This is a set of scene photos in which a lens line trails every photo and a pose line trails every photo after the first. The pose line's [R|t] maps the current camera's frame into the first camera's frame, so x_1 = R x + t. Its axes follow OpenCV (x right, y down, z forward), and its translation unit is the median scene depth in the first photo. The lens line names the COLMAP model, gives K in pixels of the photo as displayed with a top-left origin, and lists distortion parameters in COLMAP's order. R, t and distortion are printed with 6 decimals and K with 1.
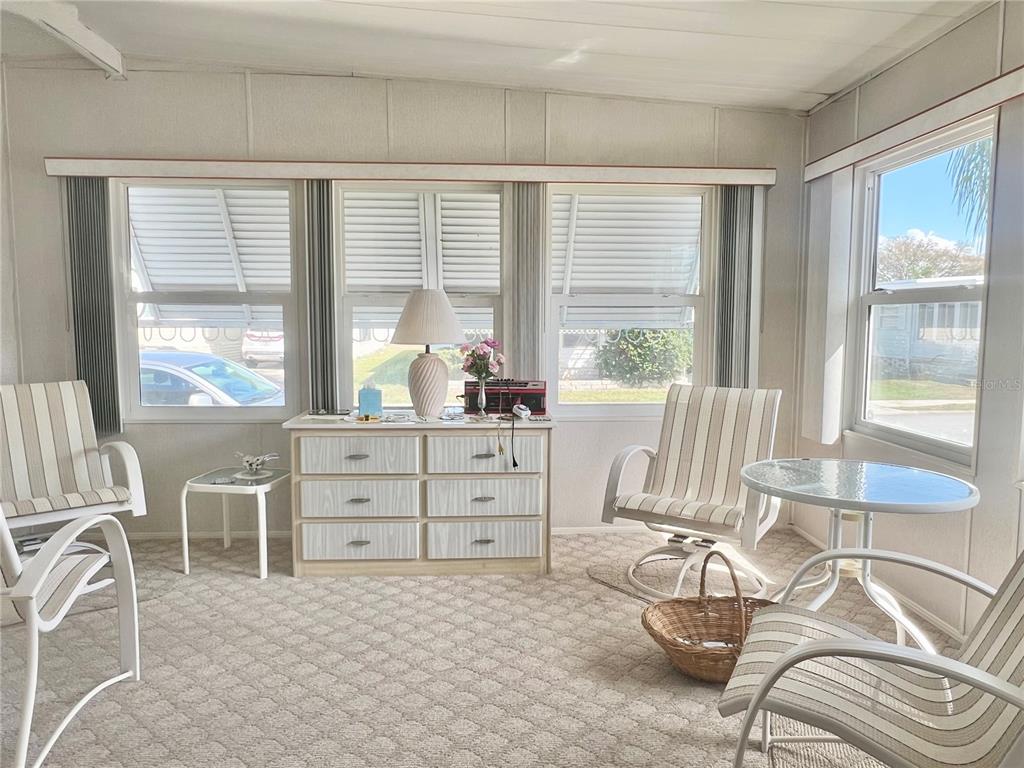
lens RADIAL K [[704.0, 0, 513.0], [0, 704.0, 390.6], [0, 0, 1]] dist [-0.000368, -0.001094]
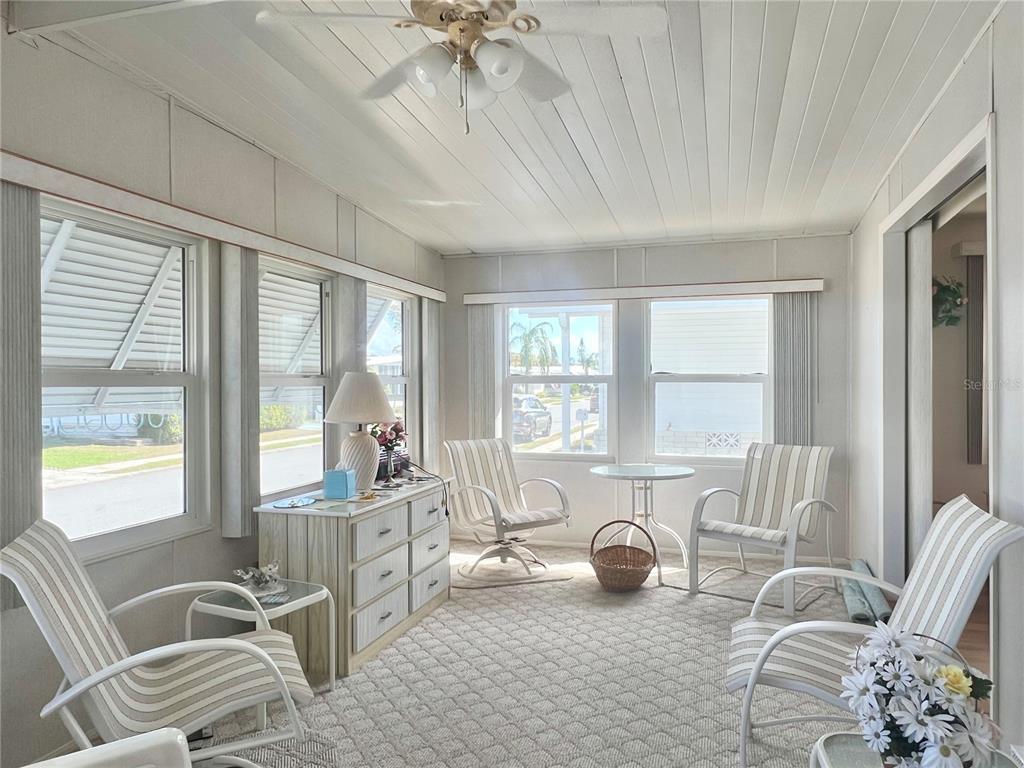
lens RADIAL K [[704.0, 0, 513.0], [0, 704.0, 390.6], [0, 0, 1]] dist [-0.000368, -0.001094]
pose [[0.341904, -0.017050, 0.939580, -1.184511], [0.101180, 0.994691, -0.018768, -0.080058], [-0.934272, 0.101484, 0.341814, 0.461398]]
